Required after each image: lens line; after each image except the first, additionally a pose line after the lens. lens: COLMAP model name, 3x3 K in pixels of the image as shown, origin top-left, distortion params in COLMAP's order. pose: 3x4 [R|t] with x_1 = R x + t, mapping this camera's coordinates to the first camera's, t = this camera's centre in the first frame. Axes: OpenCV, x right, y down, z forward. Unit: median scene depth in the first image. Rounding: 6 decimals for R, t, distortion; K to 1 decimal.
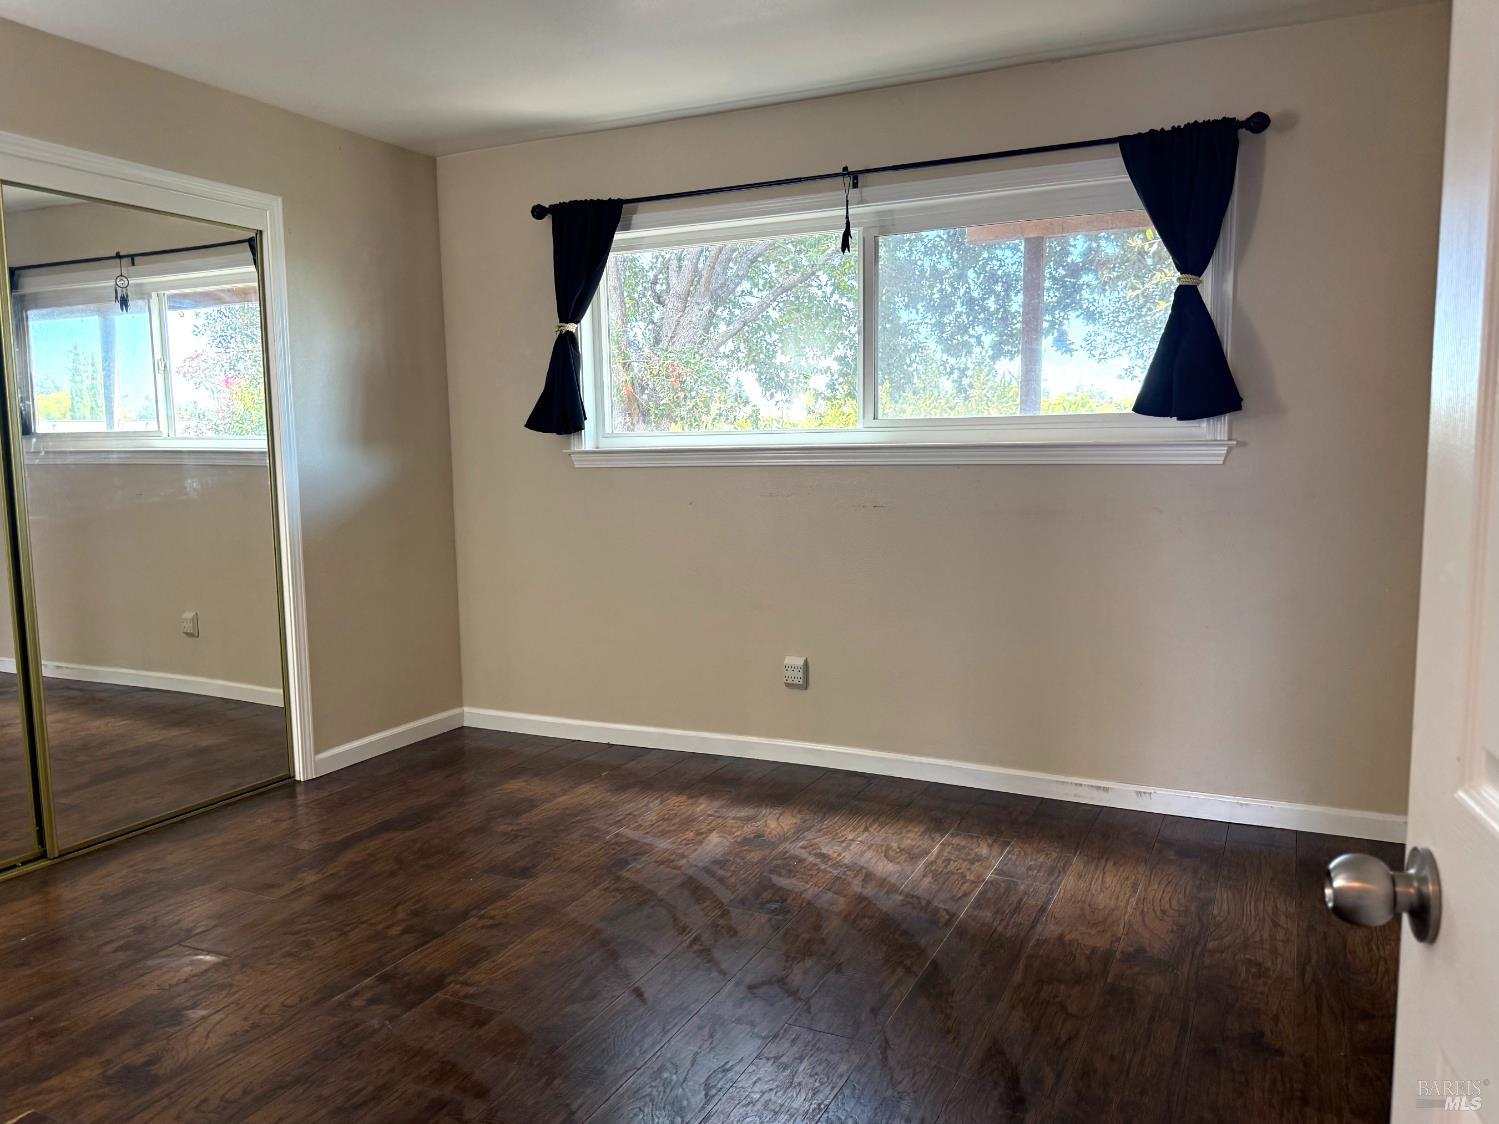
lens RADIAL K [[1137.5, 0, 749.5], [0, 1137.5, 562.0], [0, 0, 1]] dist [0.031153, -0.001029]
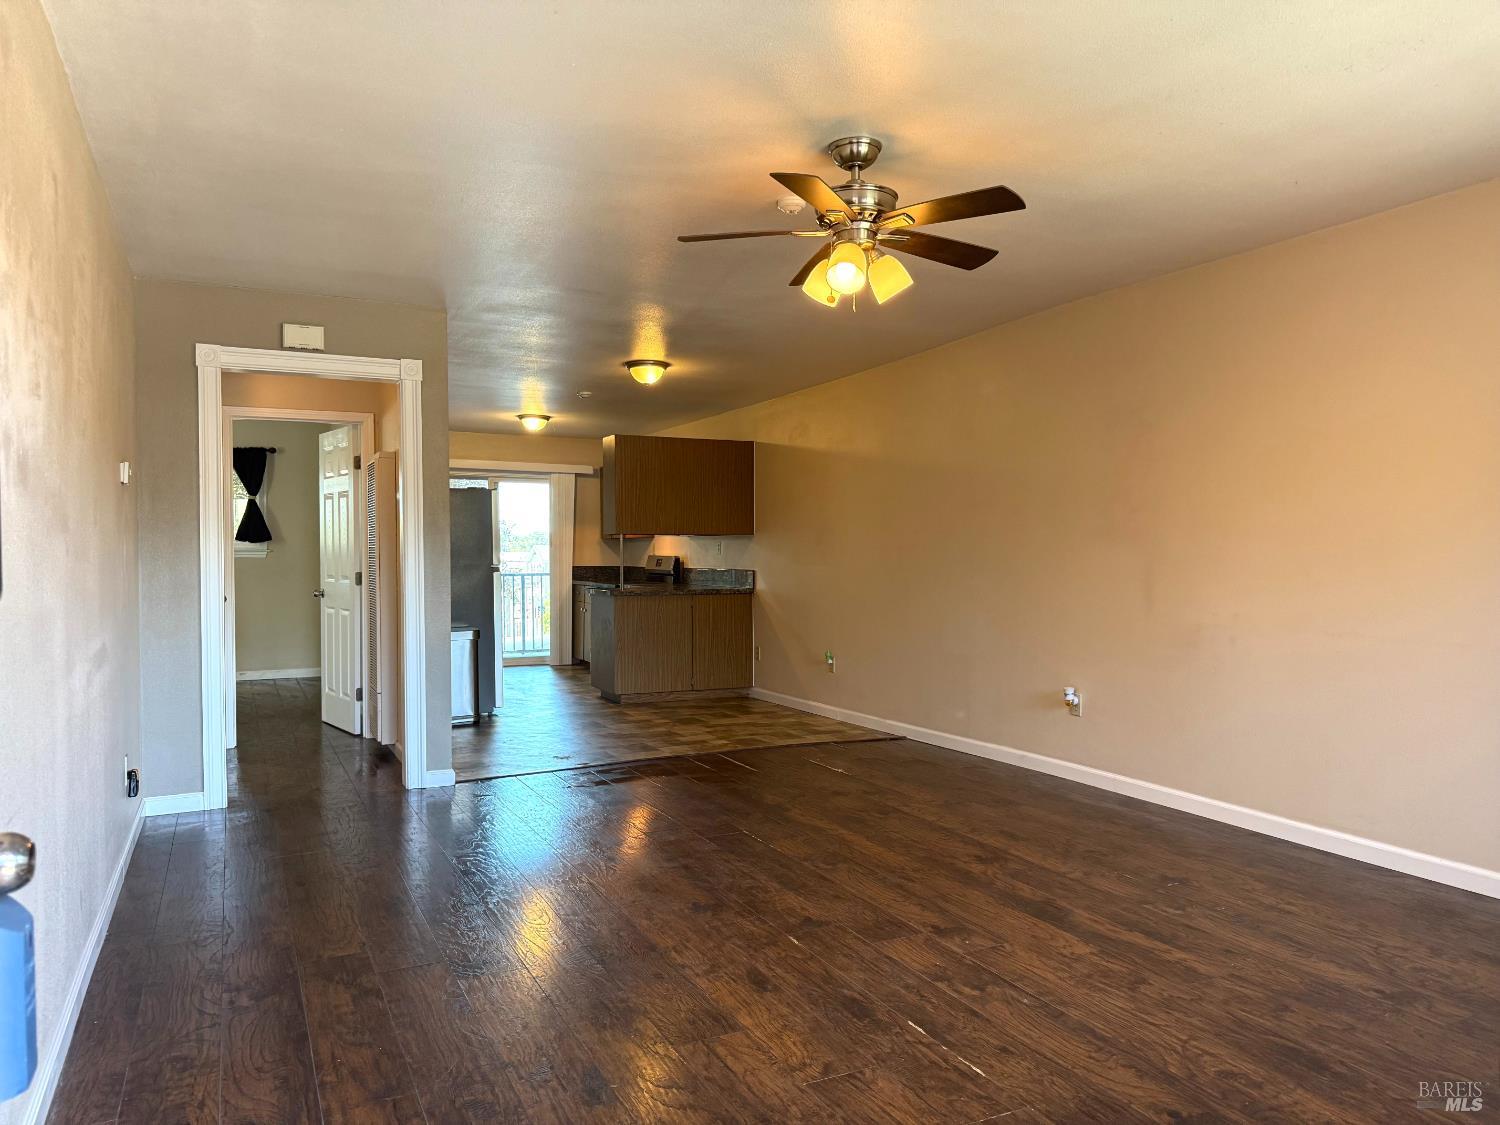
lens RADIAL K [[1048.0, 0, 750.0], [0, 1048.0, 562.5], [0, 0, 1]] dist [0.109787, 0.001076]
pose [[0.614742, 0.010492, 0.788658, -1.038883], [0.070719, 0.995151, -0.068363, 0.212769], [-0.785551, 0.097799, 0.611019, -1.747097]]
